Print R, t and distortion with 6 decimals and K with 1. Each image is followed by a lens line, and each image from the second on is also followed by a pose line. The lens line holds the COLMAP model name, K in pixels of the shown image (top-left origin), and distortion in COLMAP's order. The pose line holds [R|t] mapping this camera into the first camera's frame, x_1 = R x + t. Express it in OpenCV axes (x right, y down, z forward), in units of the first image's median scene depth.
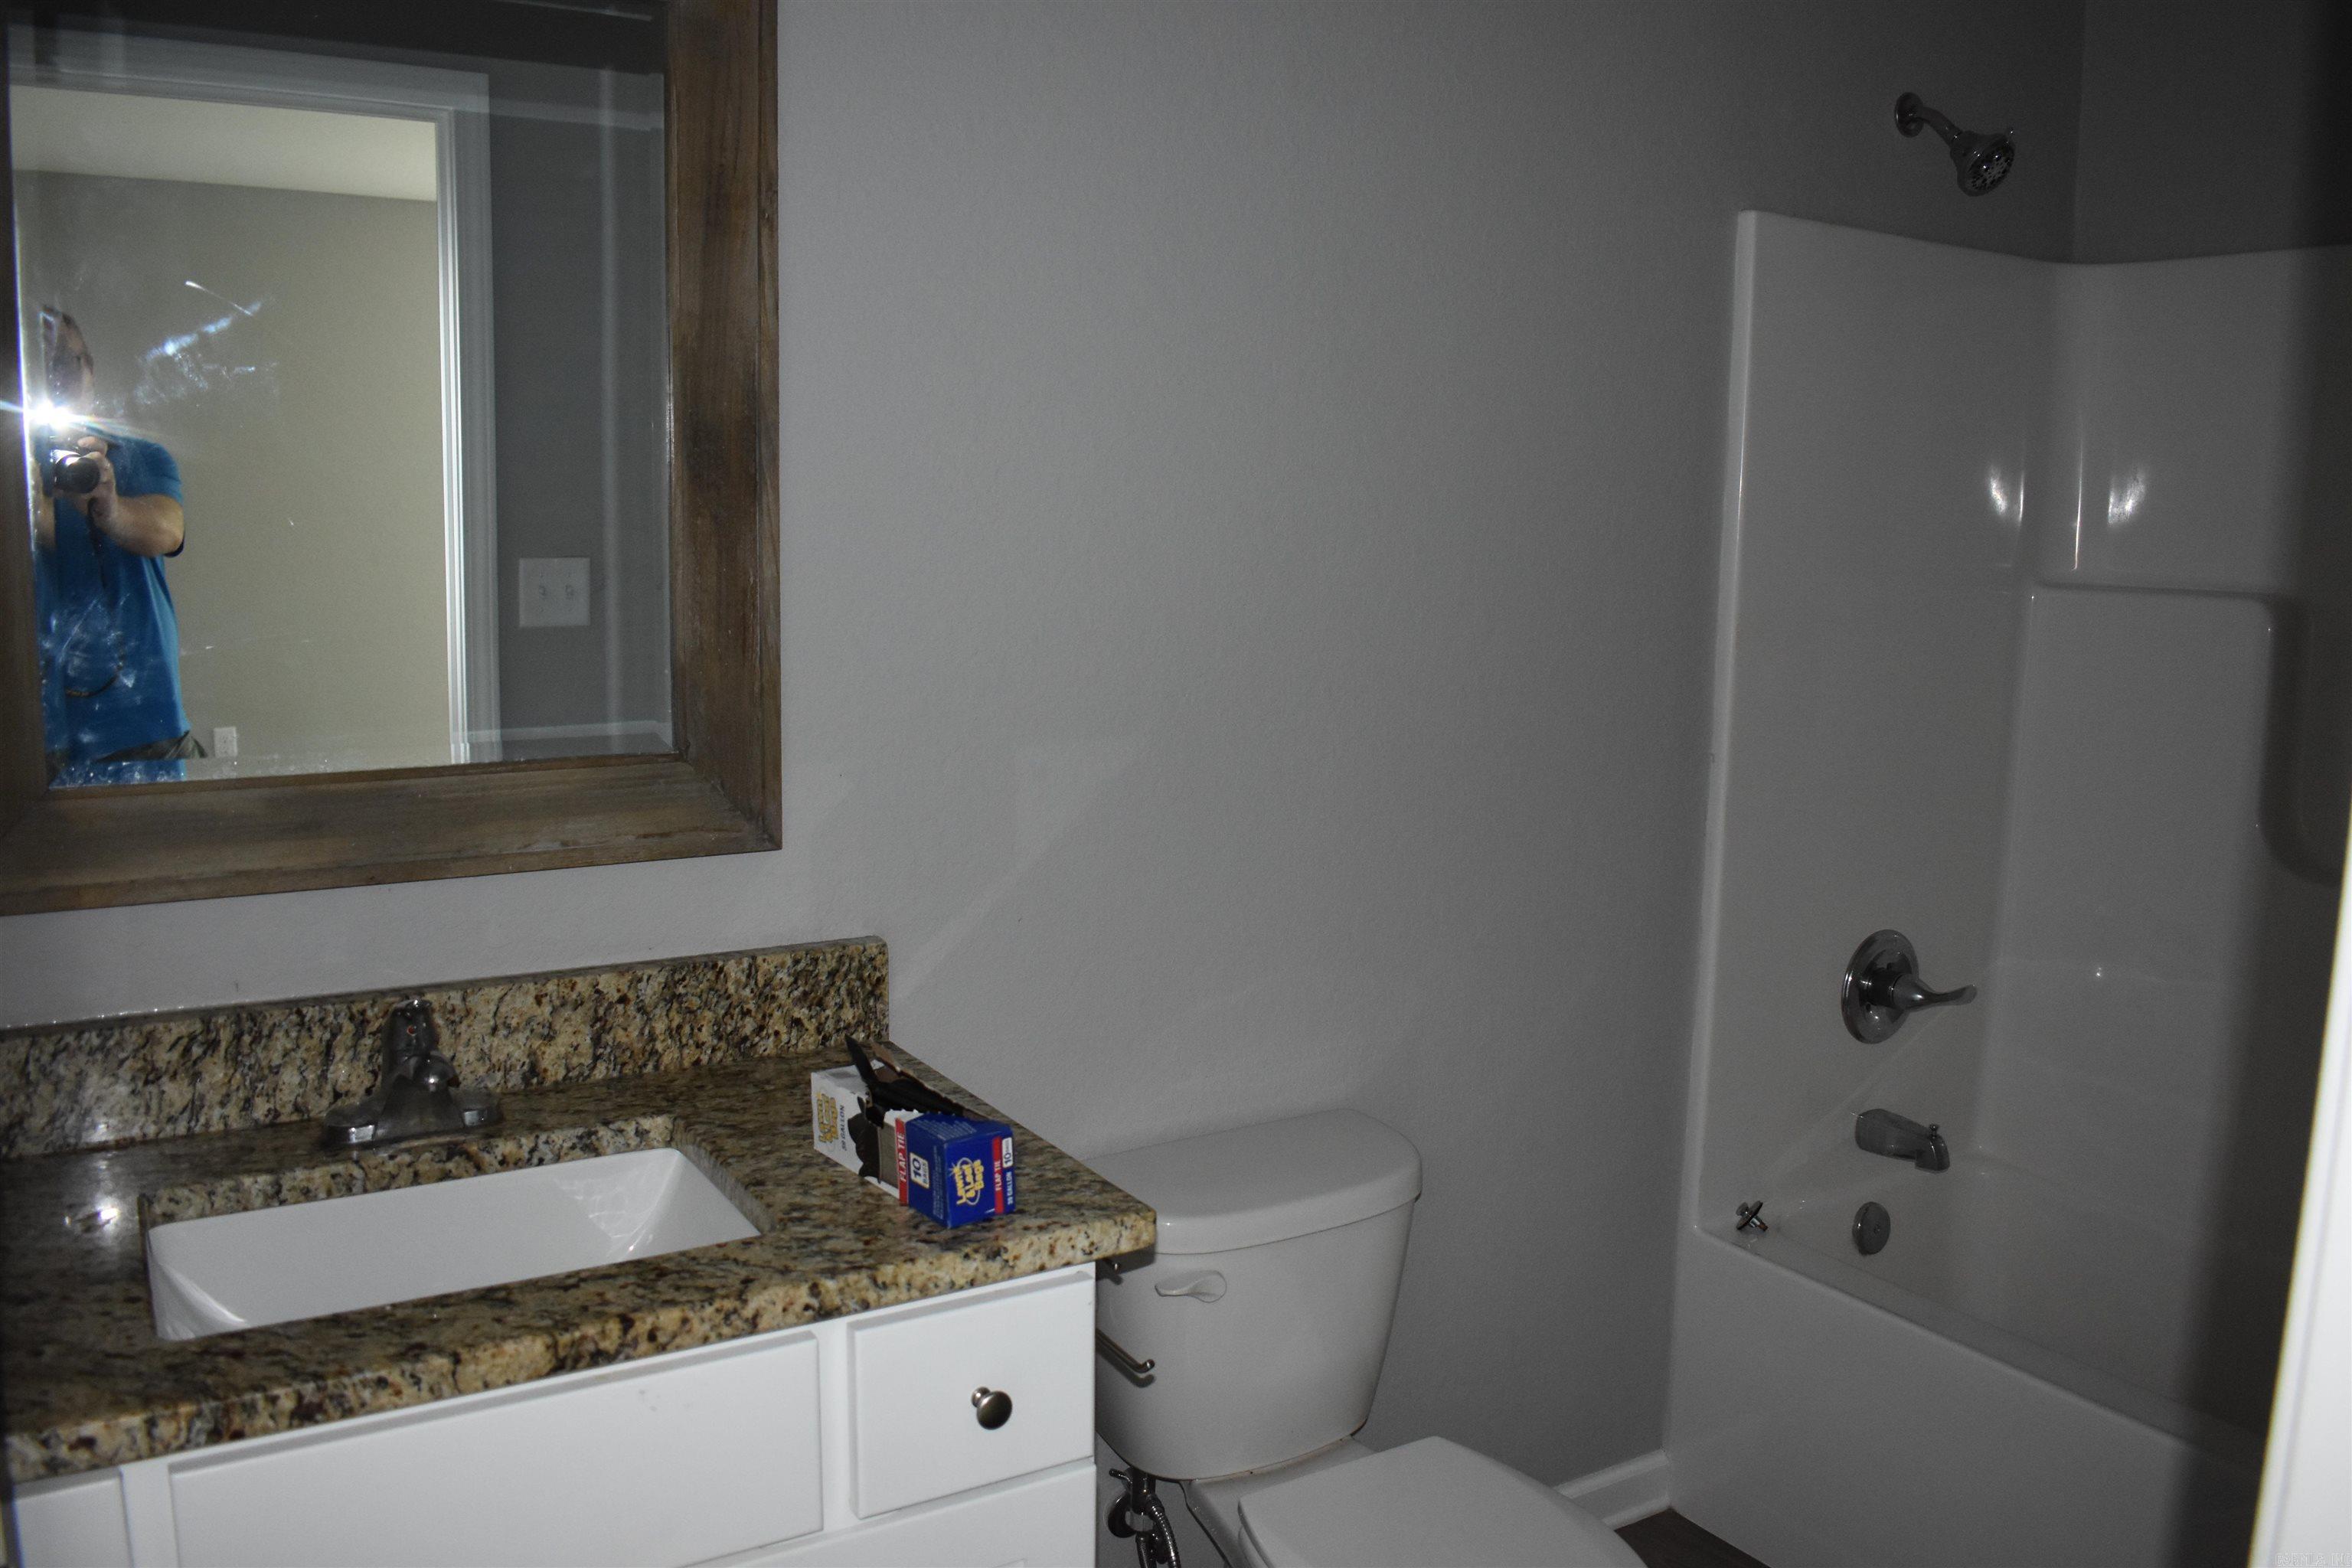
lens RADIAL K [[1842.6, 0, 1172.4], [0, 1842.6, 778.1], [0, 0, 1]] dist [-0.097613, 0.015820]
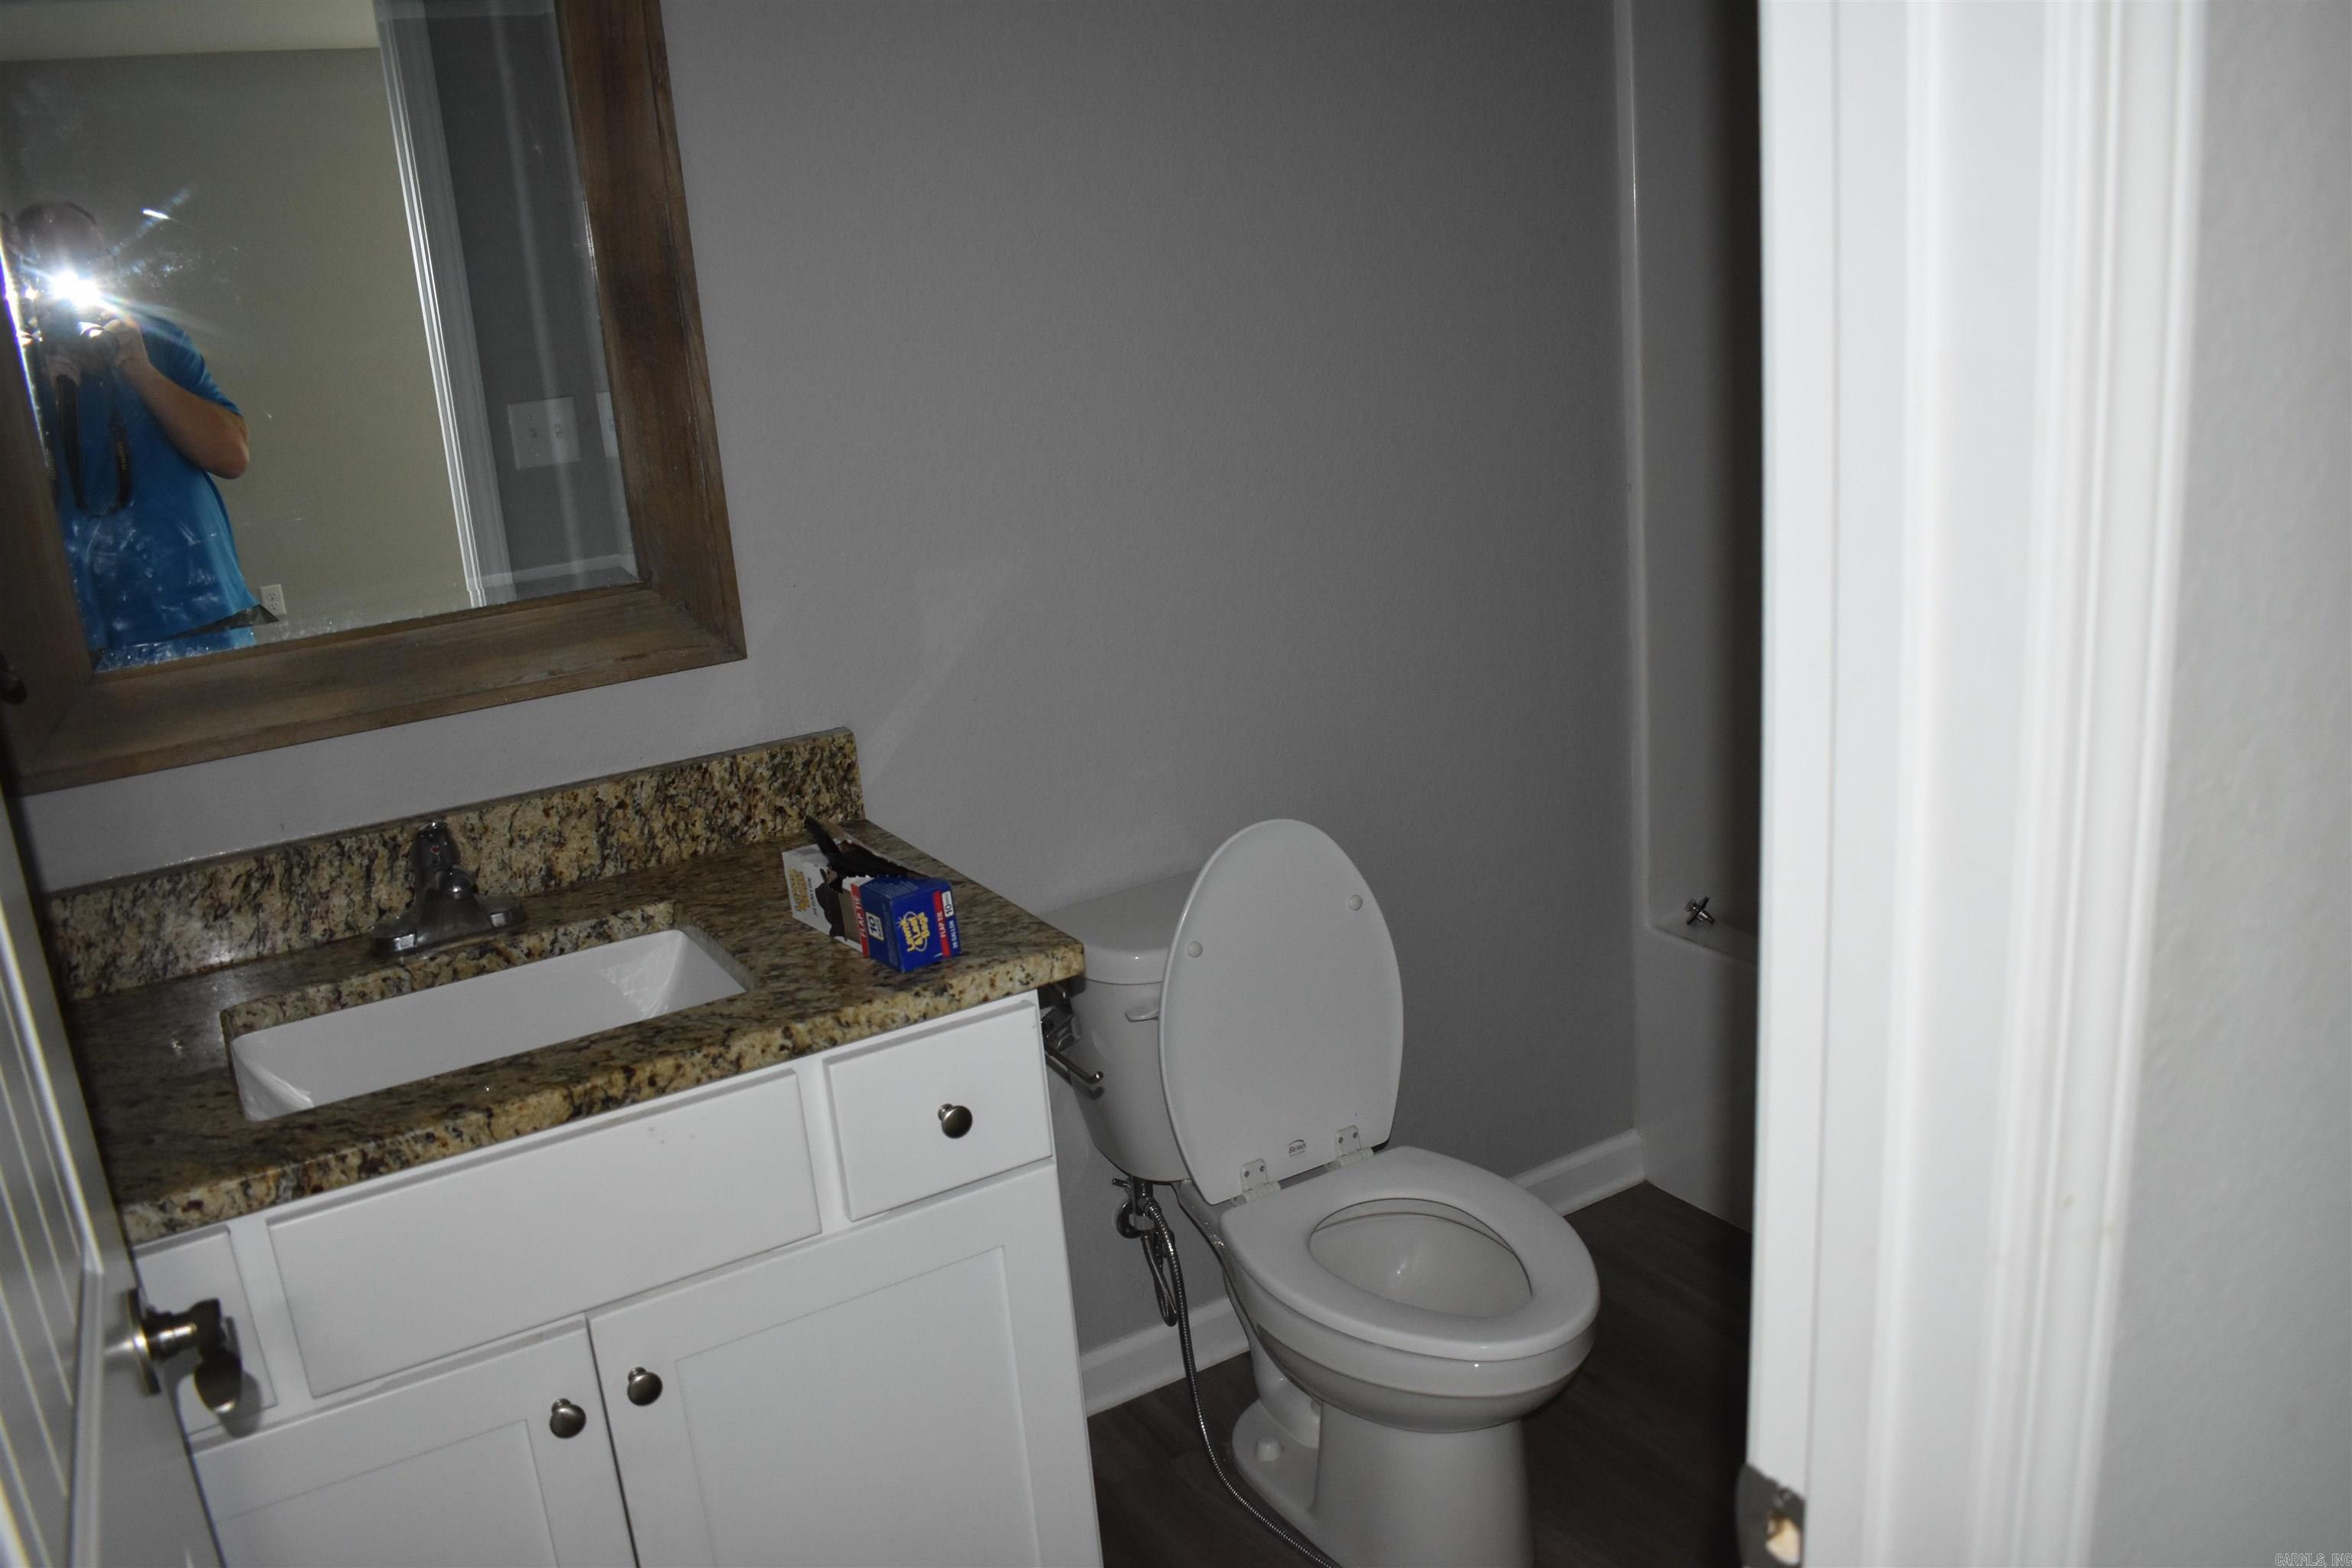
lens RADIAL K [[1842.6, 0, 1172.4], [0, 1842.6, 778.1], [0, 0, 1]] dist [-0.097613, 0.015820]
pose [[0.995094, -0.090132, -0.040795, 0.096031], [0.094657, 0.987298, 0.127600, -0.007857], [0.028776, -0.130836, 0.990986, -0.121973]]
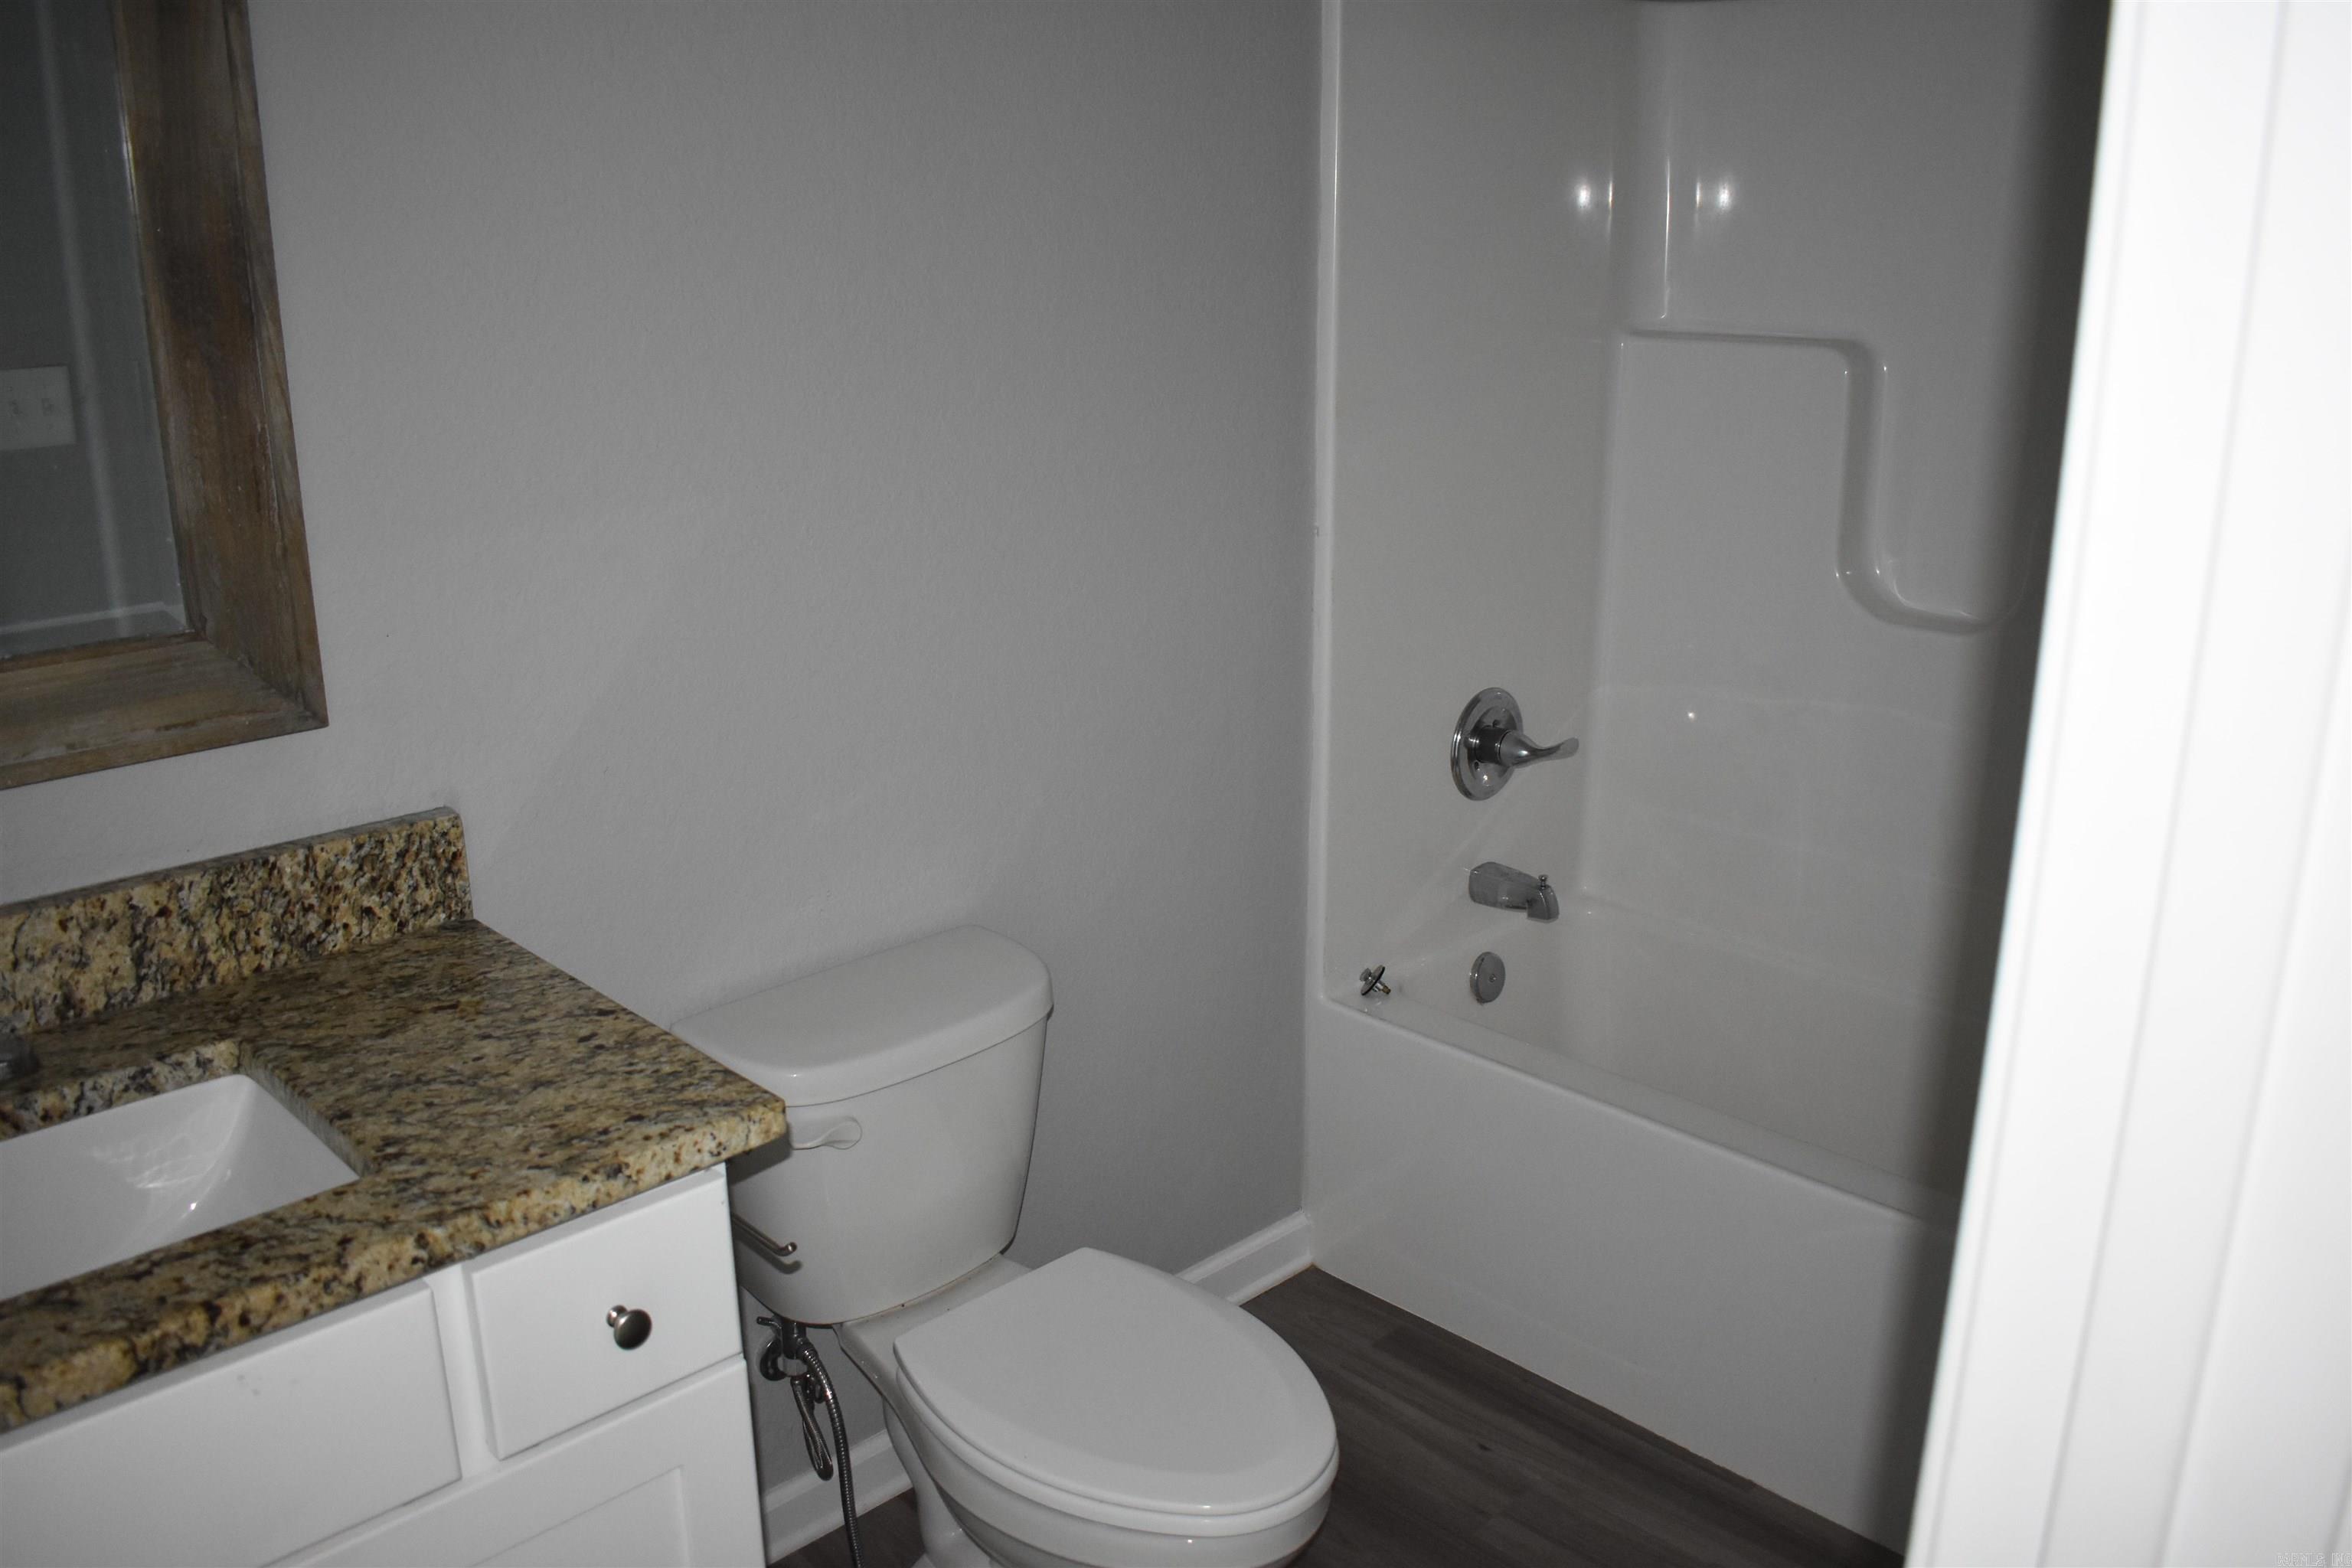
lens RADIAL K [[1879.7, 0, 1171.8], [0, 1879.7, 775.9], [0, 0, 1]] dist [-0.098082, 0.019056]
pose [[0.974714, -0.082702, 0.207588, -0.000138], [0.051342, 0.987023, 0.152152, -0.061281], [-0.217477, -0.137647, 0.966311, 0.042695]]
